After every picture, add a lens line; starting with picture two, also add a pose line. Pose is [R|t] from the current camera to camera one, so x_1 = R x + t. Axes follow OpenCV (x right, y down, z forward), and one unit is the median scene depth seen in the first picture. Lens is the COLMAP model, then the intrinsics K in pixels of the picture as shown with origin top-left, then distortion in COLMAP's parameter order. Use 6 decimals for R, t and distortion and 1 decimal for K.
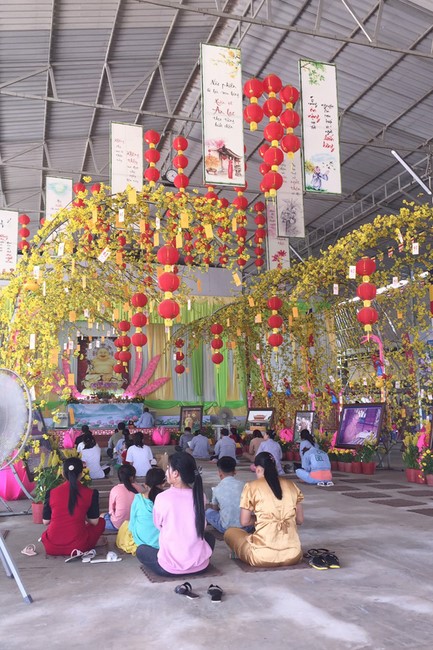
lens RADIAL K [[618.6, 0, 217.0], [0, 618.6, 331.9], [0, 0, 1]] dist [0.051985, 0.000000]
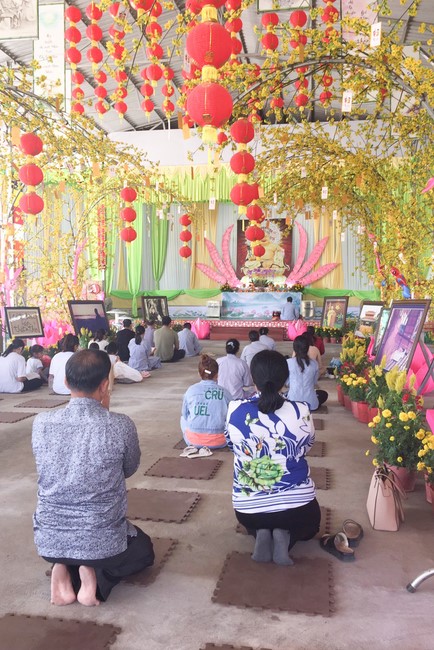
lens RADIAL K [[576.7, 0, 204.6], [0, 576.7, 328.9], [0, 0, 1]] dist [0.043175, -0.051157]
pose [[0.891407, 0.037377, -0.451659, 0.285381], [0.045290, 0.984258, 0.170837, 0.038522], [0.450934, -0.172741, 0.875682, 0.413721]]
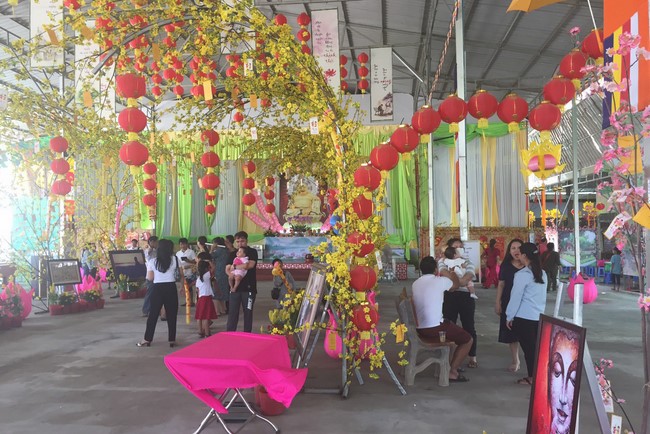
lens RADIAL K [[557.0, 0, 318.2], [0, 557.0, 228.4], [0, 0, 1]] dist [0.039899, -0.077557]
pose [[0.918311, -0.001616, -0.395856, 0.468133], [0.048976, 0.992772, 0.109563, -0.000558], [0.392818, -0.120001, 0.911753, 0.318882]]
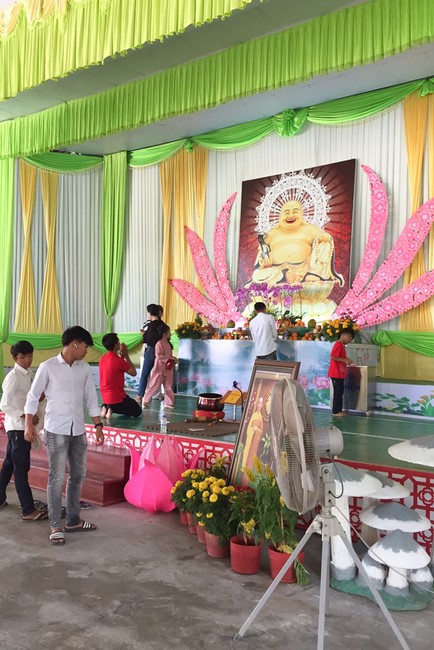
lens RADIAL K [[618.6, 0, 185.4], [0, 618.6, 317.5], [0, 0, 1]] dist [0.051985, 0.000000]
pose [[0.551958, -0.009711, -0.833816, 0.240342], [0.082047, 0.995713, 0.042716, 0.172113], [0.829826, -0.091990, 0.550388, 1.582208]]
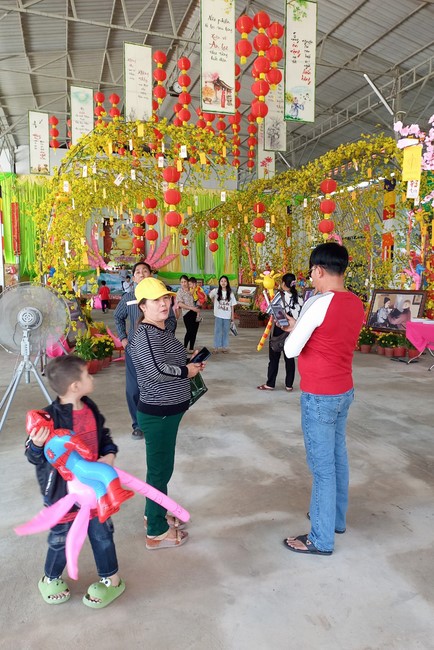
lens RADIAL K [[495.1, 0, 227.9], [0, 495.1, 336.4], [0, 0, 1]] dist [0.035701, -0.038765]
pose [[0.999475, 0.023034, 0.022787, 0.012479], [-0.027955, 0.968596, 0.247062, -0.035560], [-0.016380, -0.247569, 0.968732, -0.033413]]
